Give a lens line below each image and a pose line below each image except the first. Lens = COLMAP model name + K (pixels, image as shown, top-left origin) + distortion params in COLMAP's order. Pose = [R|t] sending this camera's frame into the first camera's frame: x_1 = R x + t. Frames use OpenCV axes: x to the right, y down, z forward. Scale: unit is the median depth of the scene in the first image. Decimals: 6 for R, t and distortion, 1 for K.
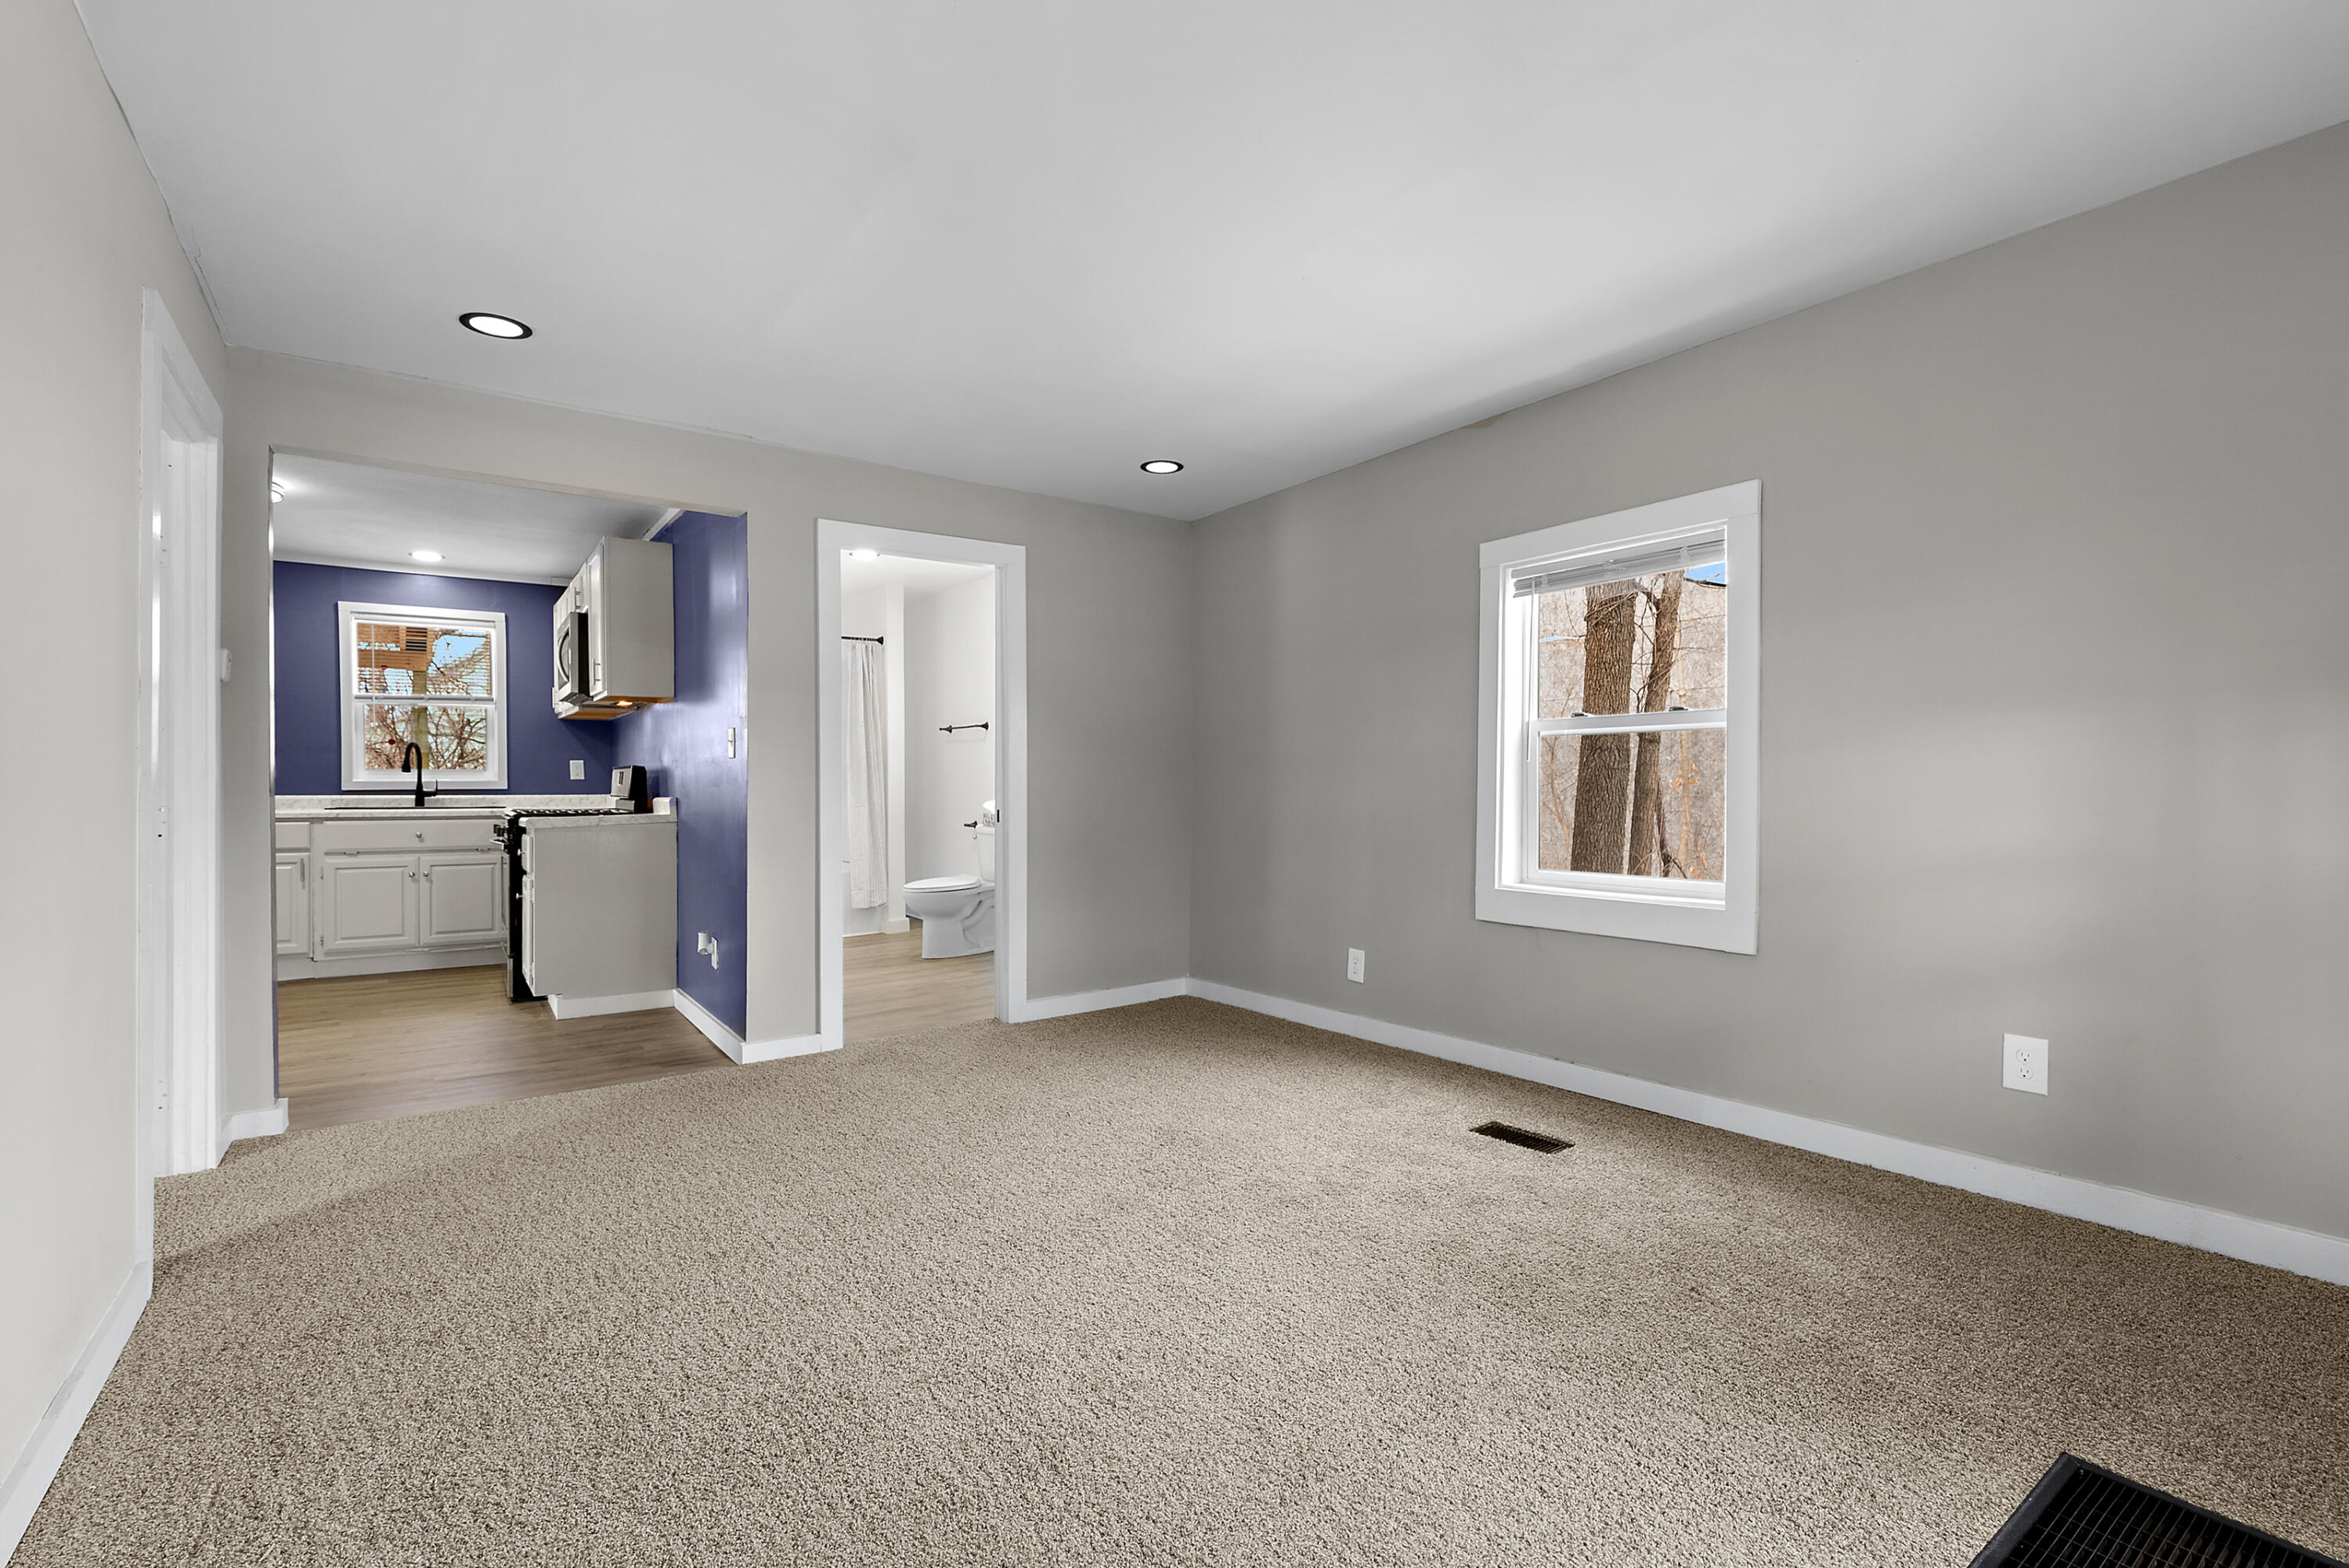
lens RADIAL K [[1094.1, 0, 1176.3], [0, 1094.1, 788.4], [0, 0, 1]] dist [0.004448, 0.000104]
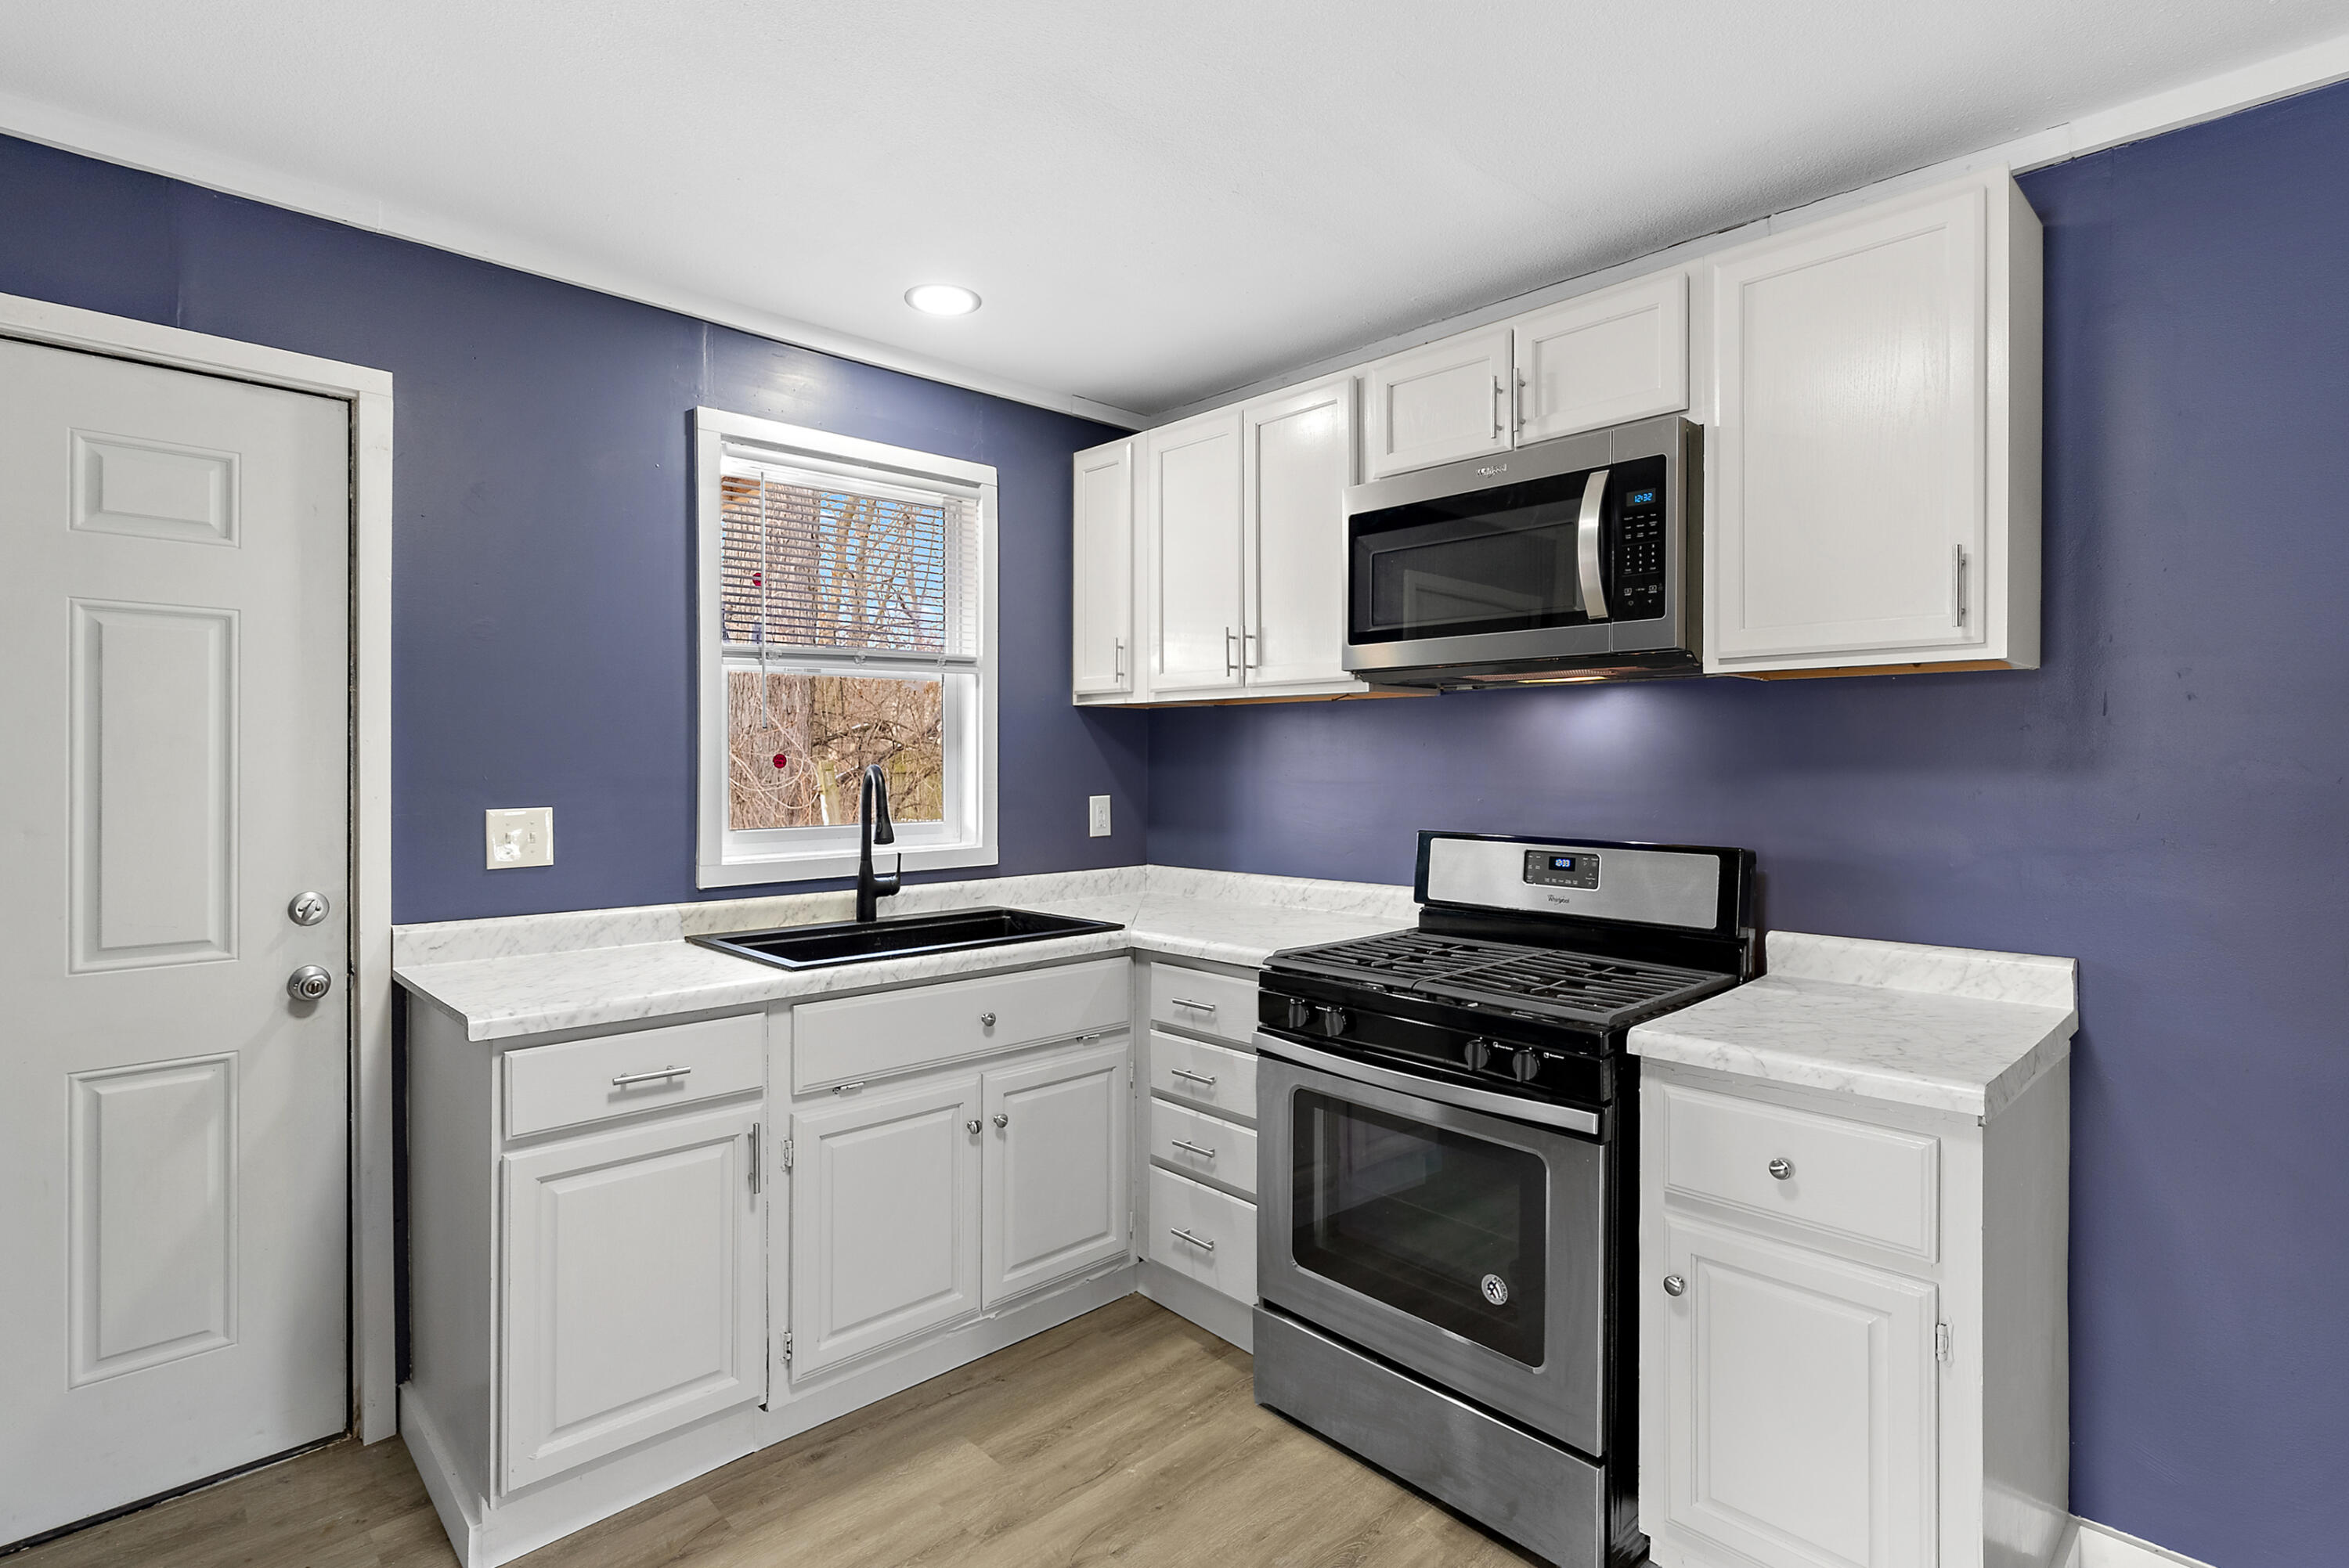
lens RADIAL K [[1094.1, 0, 1164.2], [0, 1094.1, 773.3], [0, 0, 1]] dist [0.004448, 0.000104]
pose [[0.986883, 0.003978, 0.161389, -0.660831], [-0.003939, 0.999992, -0.000558, -0.039160], [-0.161390, -0.000085, 0.986891, 0.591933]]
